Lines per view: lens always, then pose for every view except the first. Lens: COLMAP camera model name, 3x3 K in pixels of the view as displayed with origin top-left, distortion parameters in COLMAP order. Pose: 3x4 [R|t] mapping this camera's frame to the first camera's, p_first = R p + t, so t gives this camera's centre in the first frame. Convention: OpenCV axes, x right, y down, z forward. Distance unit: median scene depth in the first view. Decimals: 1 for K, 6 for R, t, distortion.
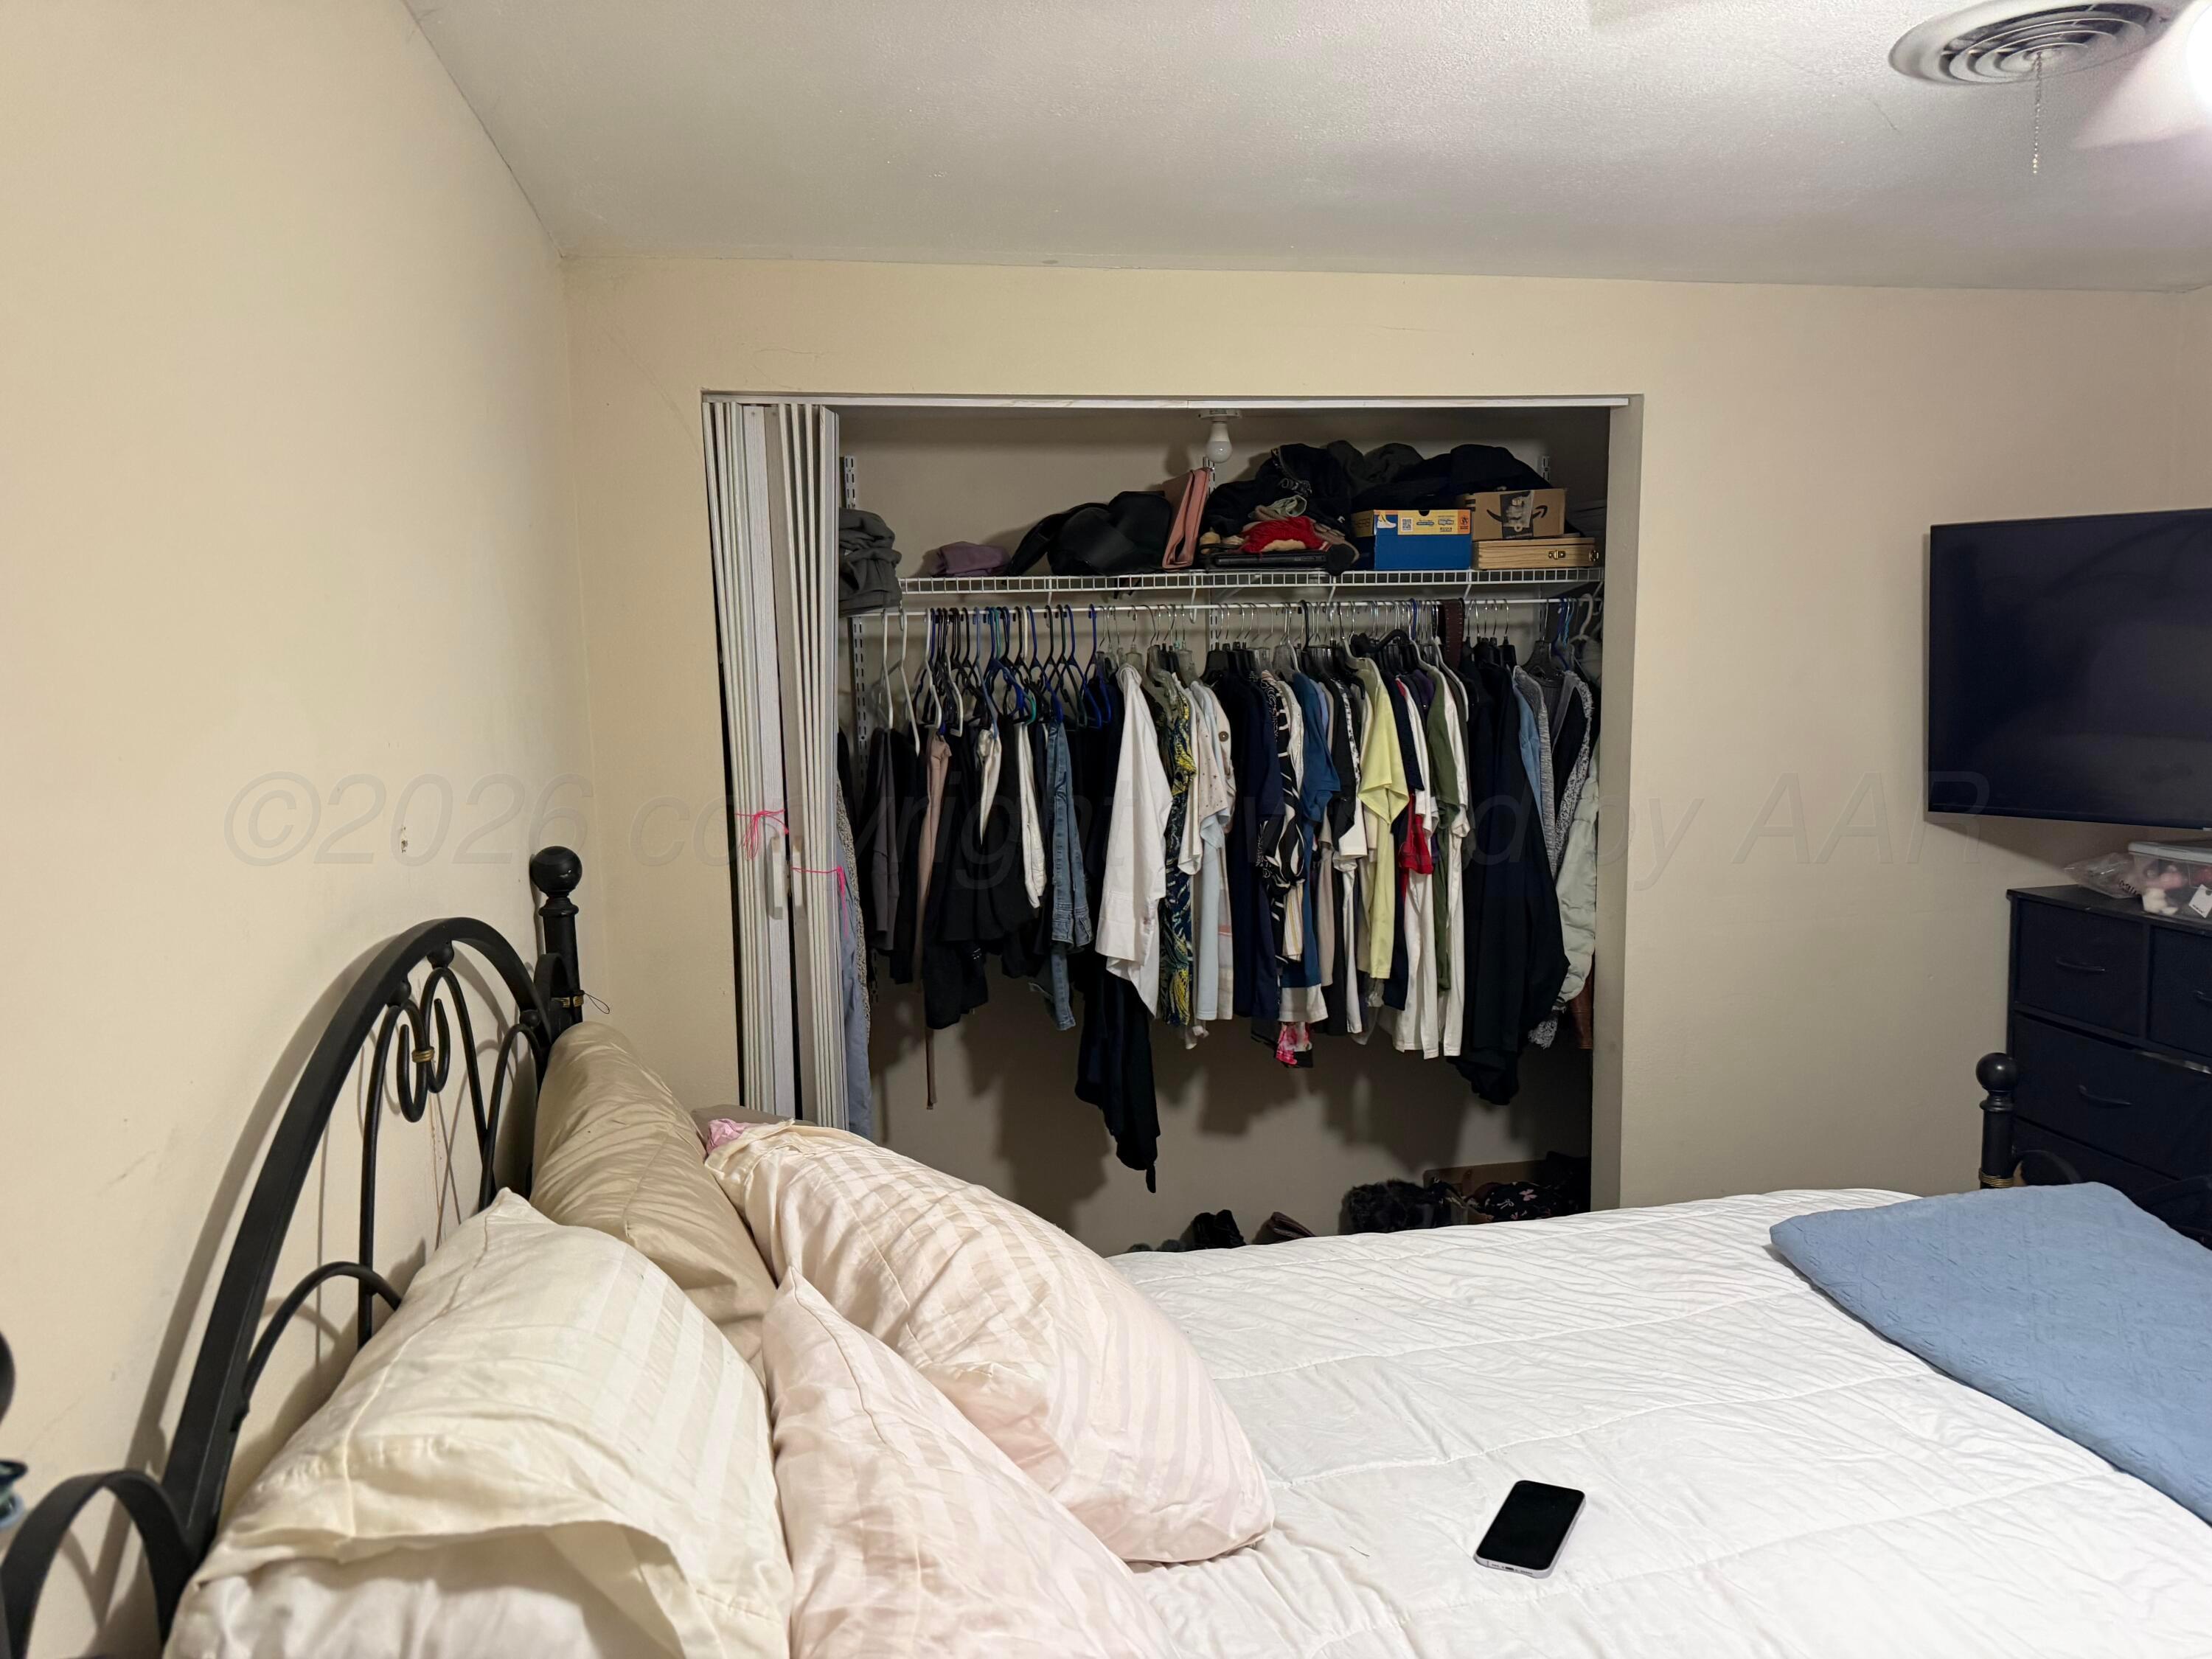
lens RADIAL K [[1505.1, 0, 1106.0], [0, 1505.1, 829.5], [0, 0, 1]] dist [0.071103, 0.000048]
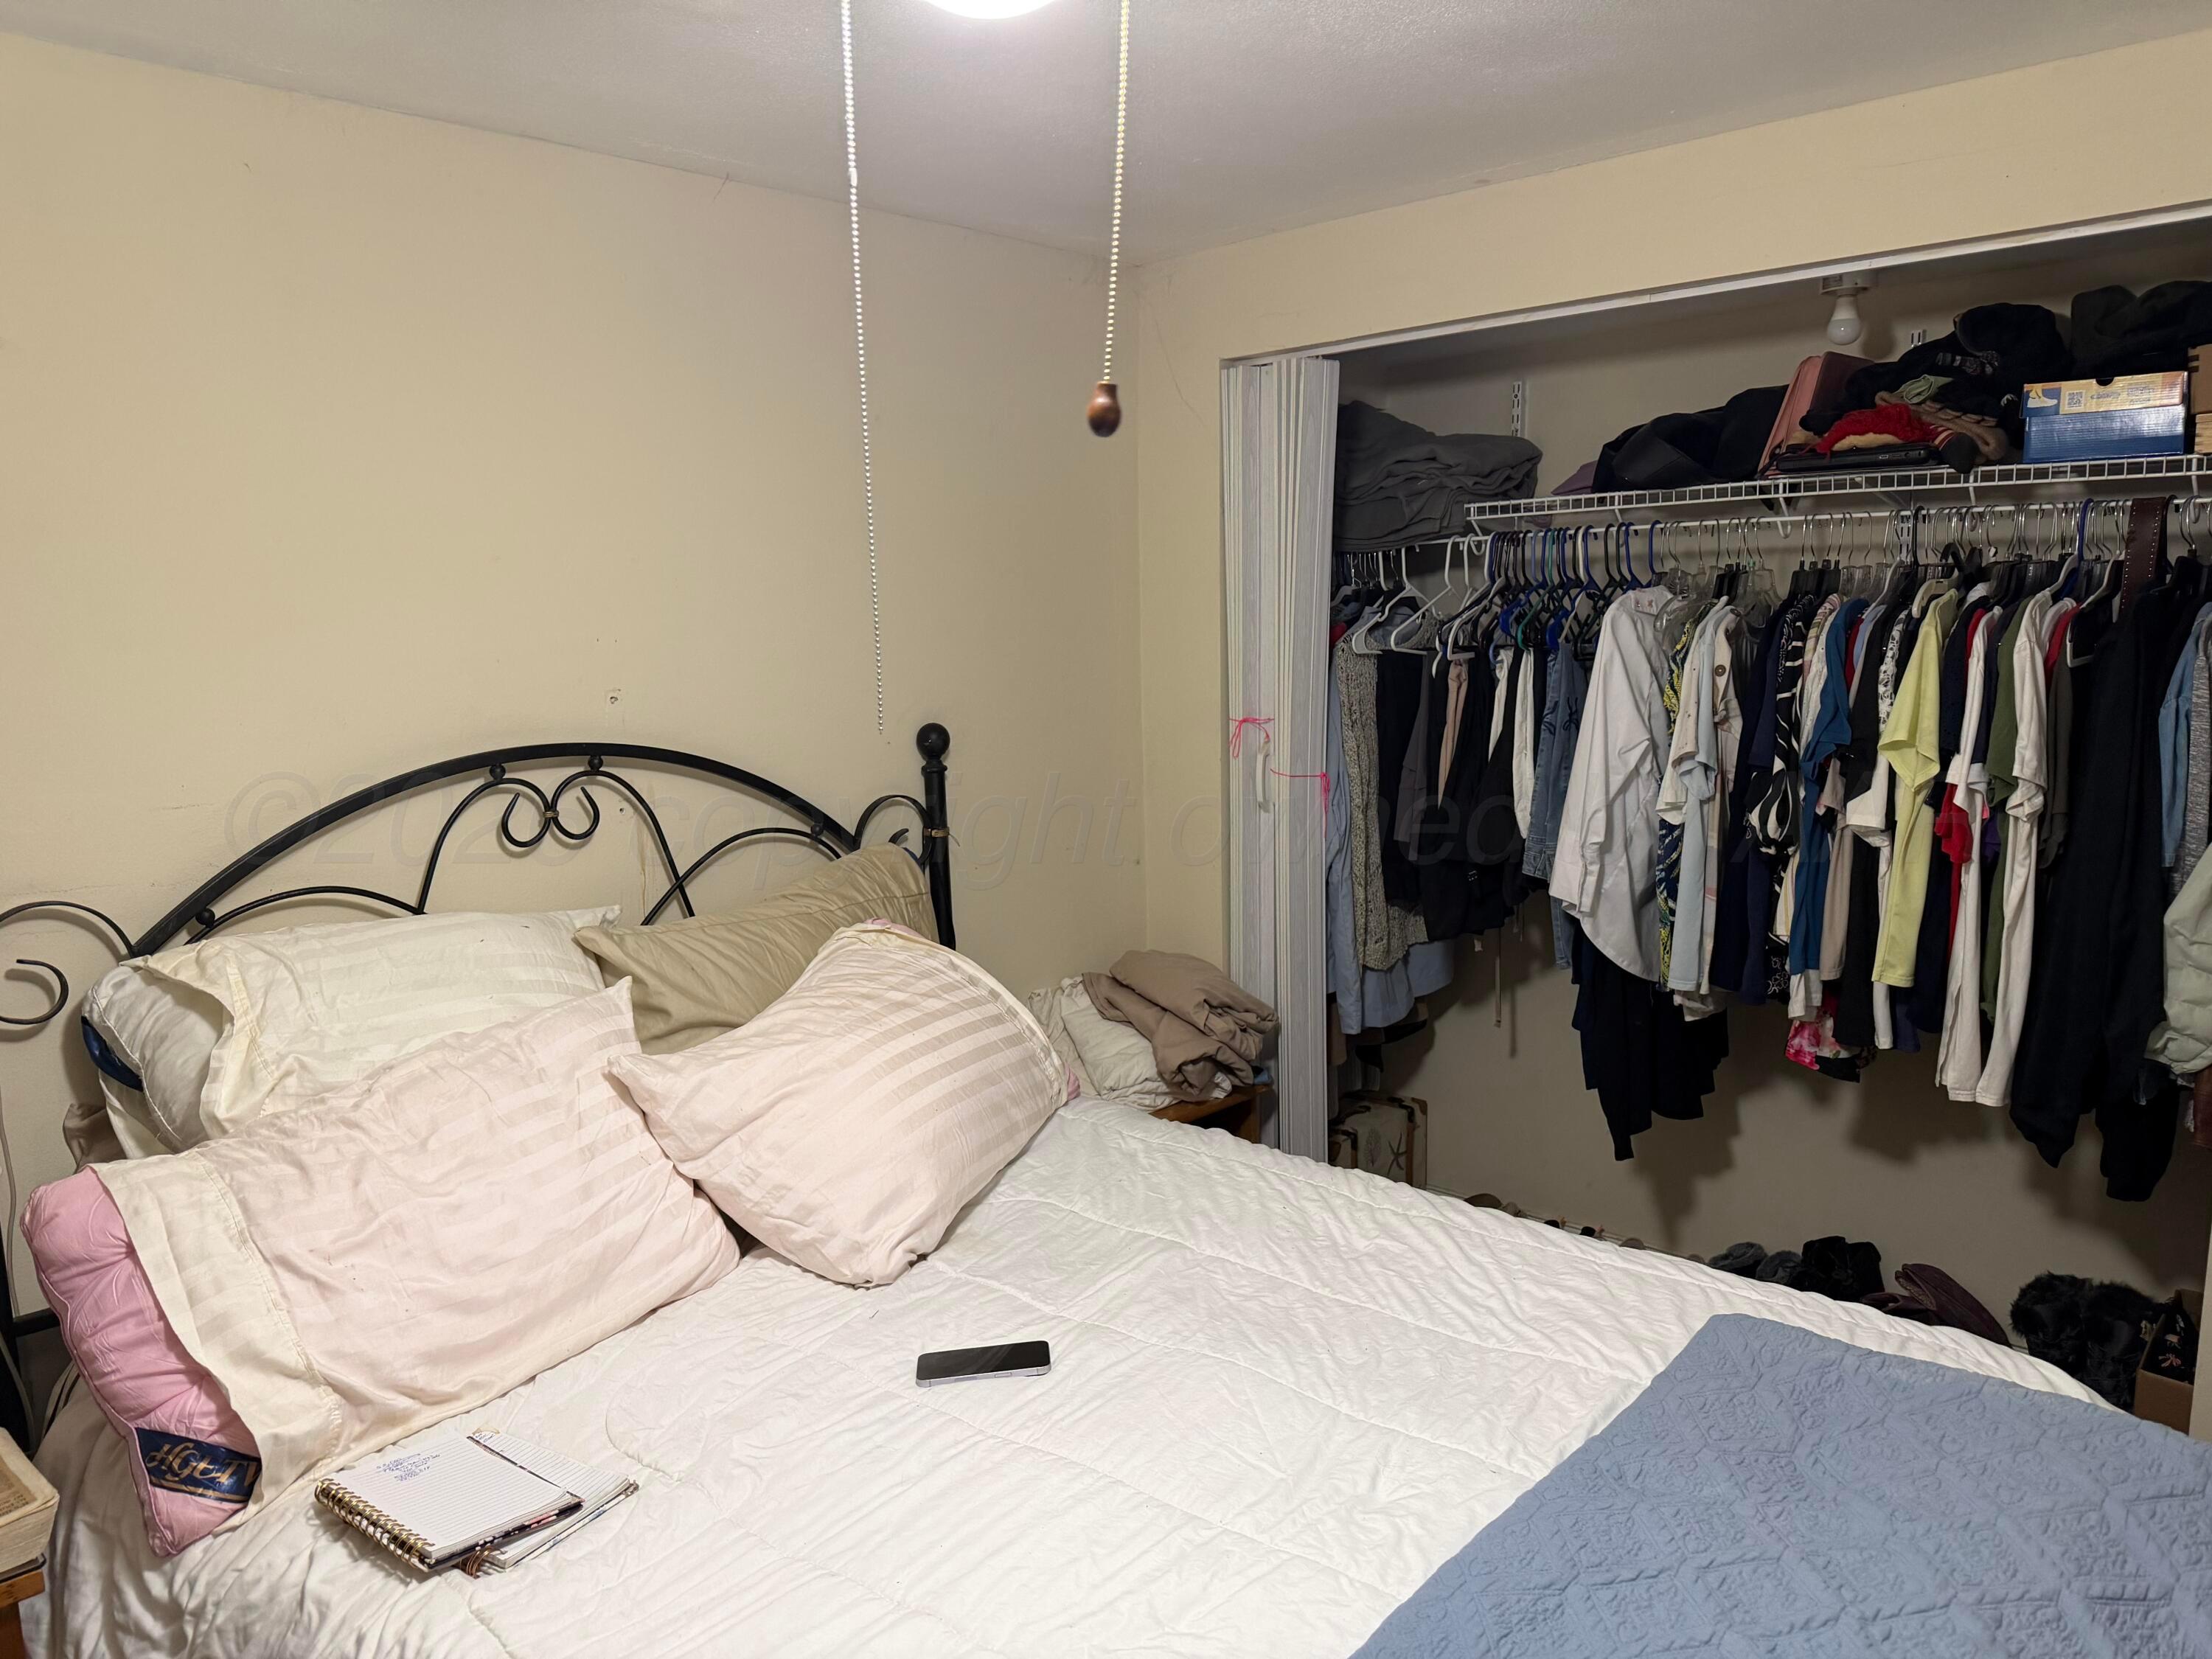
lens RADIAL K [[1564.5, 0, 1104.8], [0, 1564.5, 783.7], [0, 0, 1]] dist [-0.001664, -0.004848]
pose [[0.590655, 0.103803, -0.800219, 0.583810], [-0.080987, 0.994310, 0.069202, -0.030032], [0.802849, 0.023933, 0.595701, 0.173864]]
